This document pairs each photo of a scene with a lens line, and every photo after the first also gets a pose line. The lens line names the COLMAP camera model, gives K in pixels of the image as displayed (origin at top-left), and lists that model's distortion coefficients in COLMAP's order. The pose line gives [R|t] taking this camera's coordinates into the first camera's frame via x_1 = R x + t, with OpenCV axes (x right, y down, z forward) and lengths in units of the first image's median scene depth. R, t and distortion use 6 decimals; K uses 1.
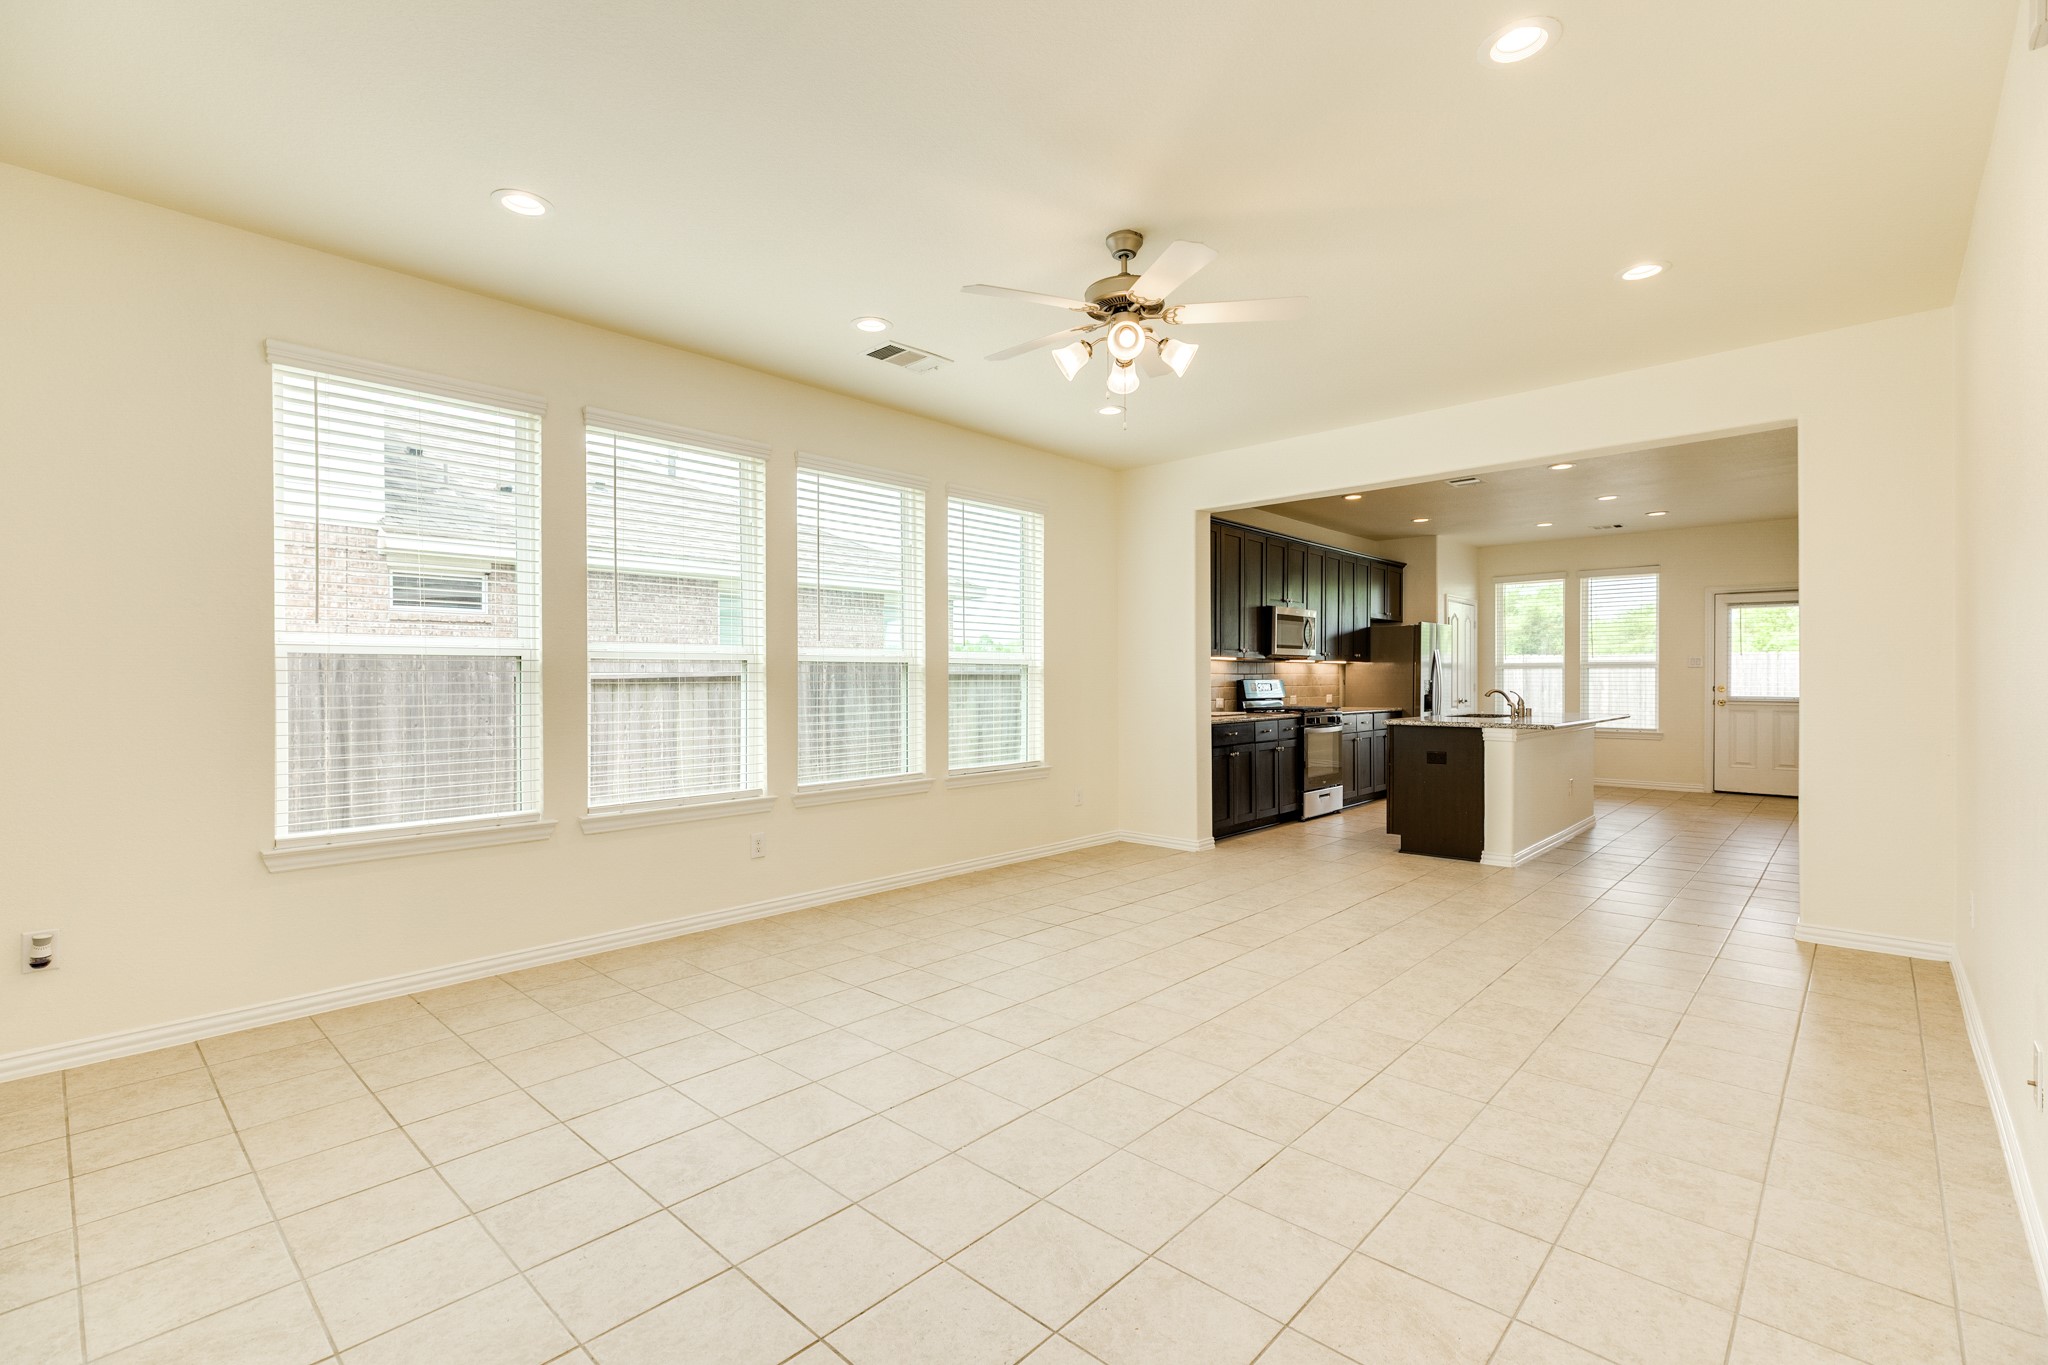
lens RADIAL K [[907.0, 0, 1024.0], [0, 907.0, 682.5], [0, 0, 1]] dist [0.000865, 0.000222]
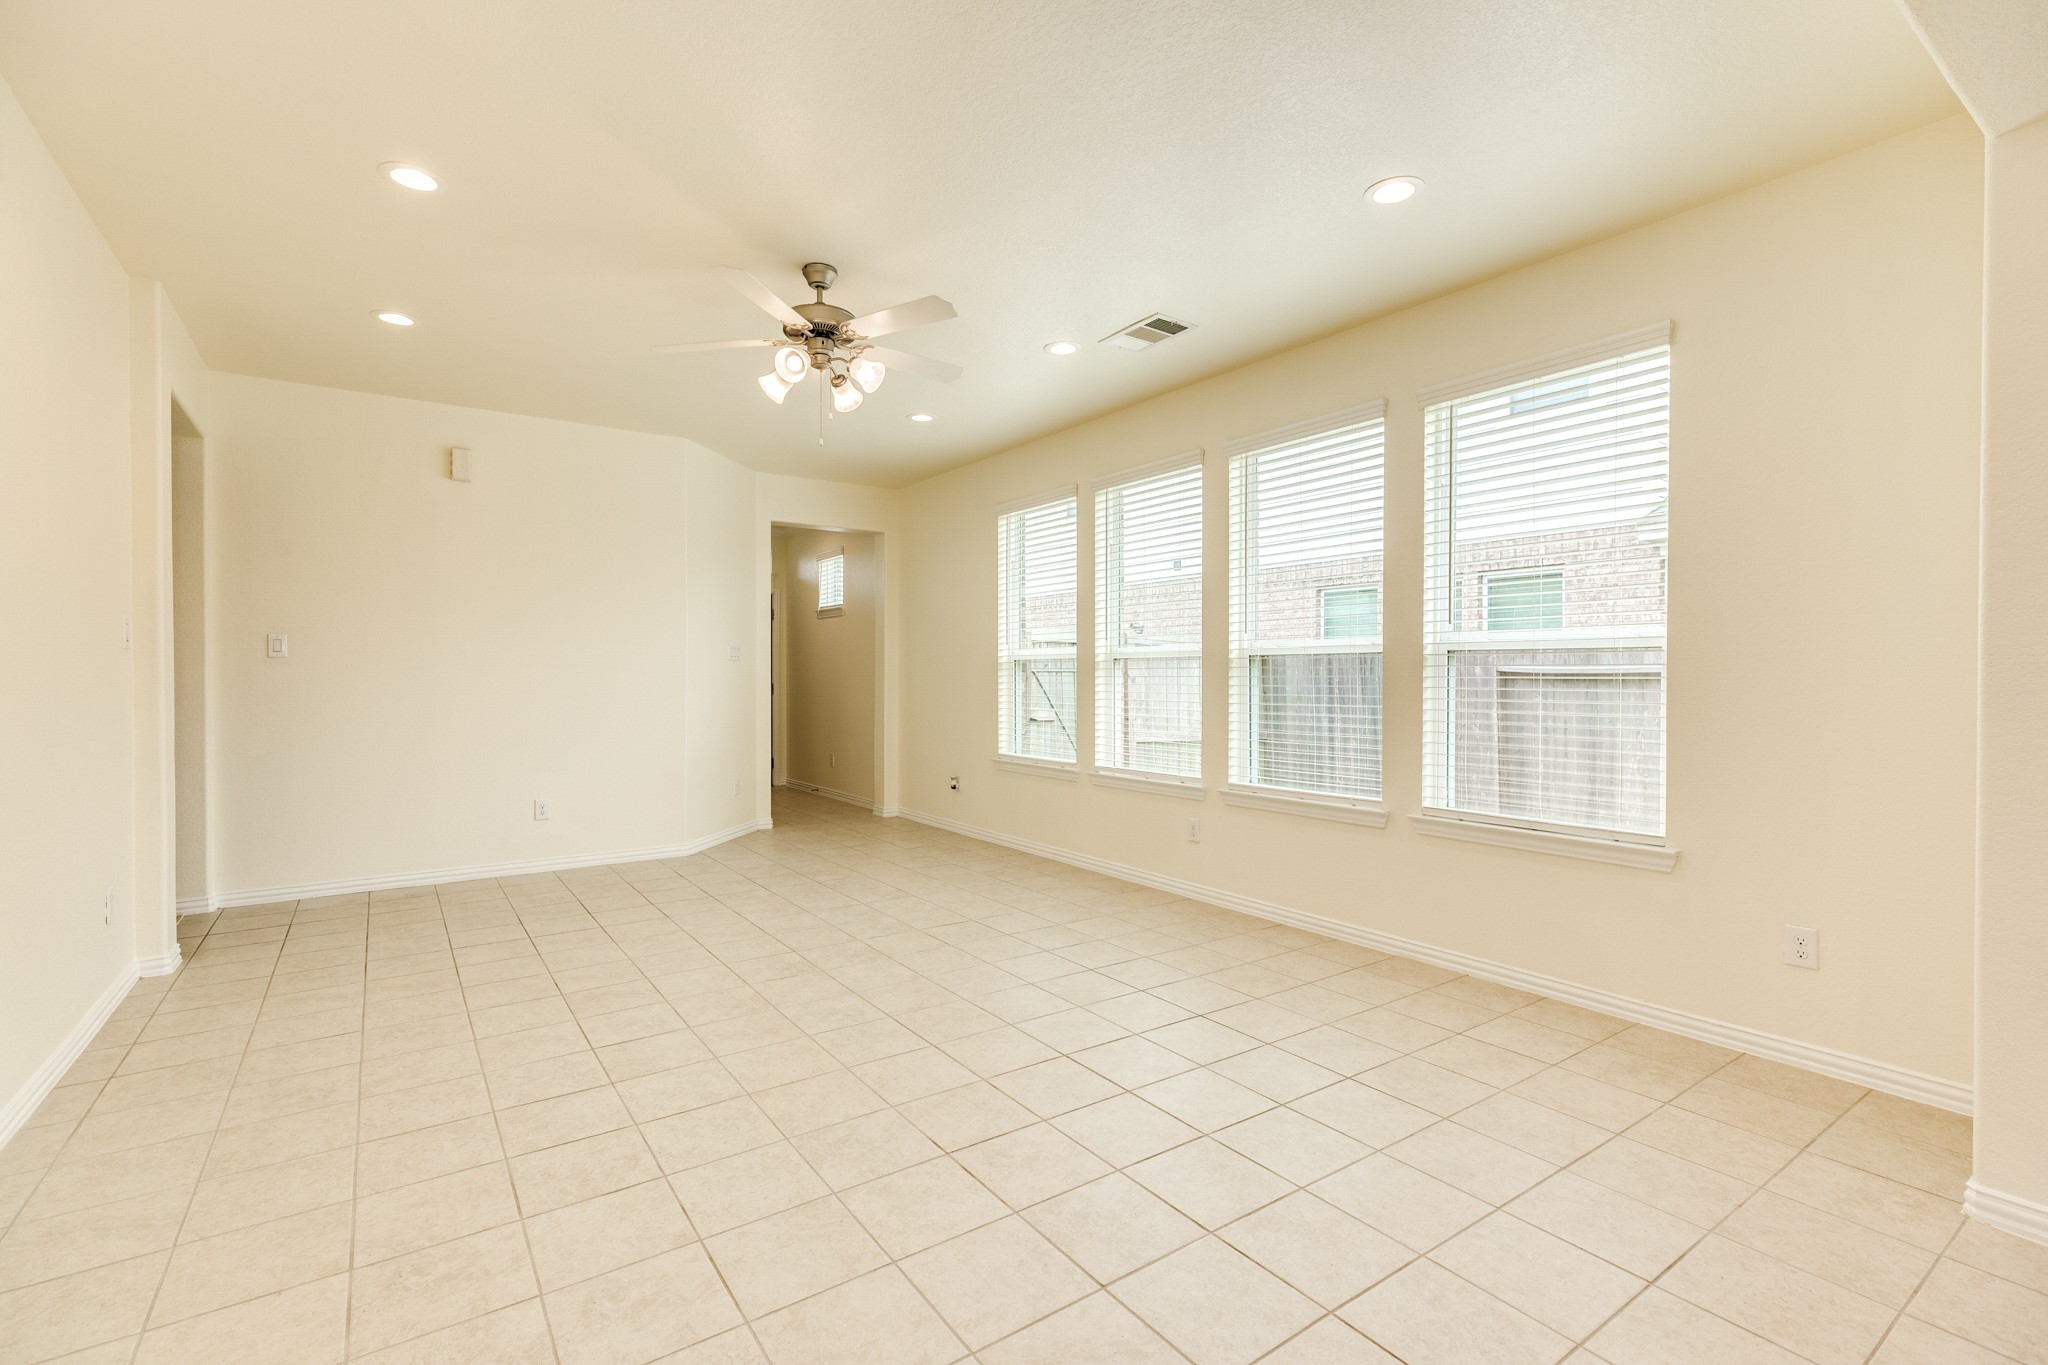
lens RADIAL K [[916.3, 0, 1024.0], [0, 916.3, 682.5], [0, 0, 1]] dist [-0.000018, 0.000014]
pose [[-0.206497, 0.011197, -0.978383, 0.768453], [-0.004363, 0.999914, 0.012364, -0.005666], [0.978438, 0.006822, -0.206430, 0.990378]]
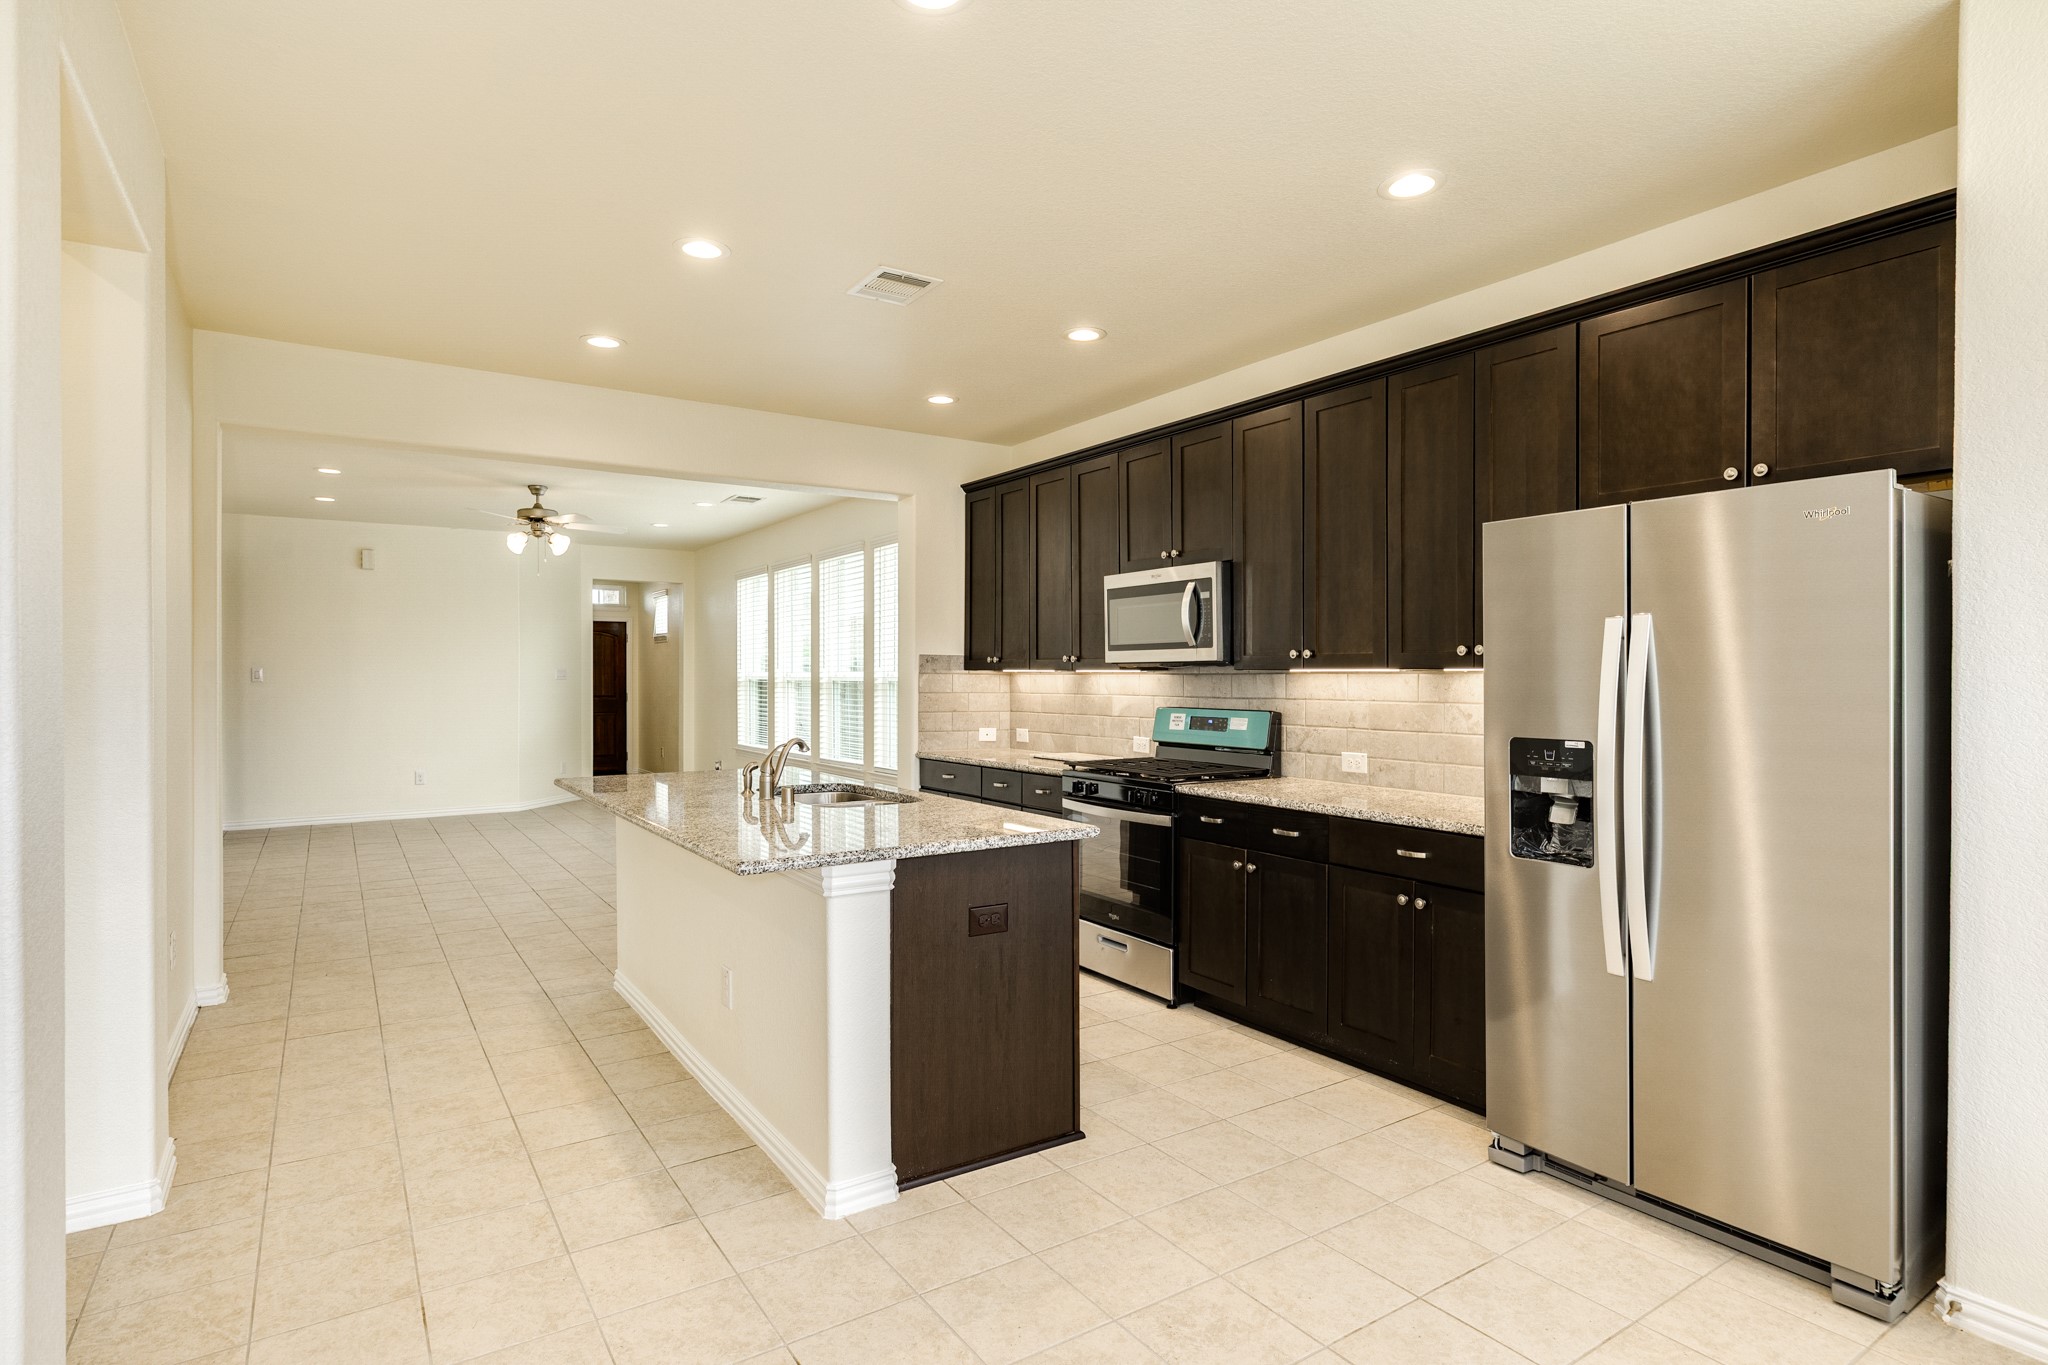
lens RADIAL K [[1052.9, 0, 1024.0], [0, 1052.9, 682.5], [0, 0, 1]] dist [0.002795, 0.000682]
pose [[-0.231126, 0.009599, -0.972877, 1.422101], [-0.003332, 0.999938, 0.010657, -0.037125], [0.972918, 0.005705, -0.231079, 1.701238]]
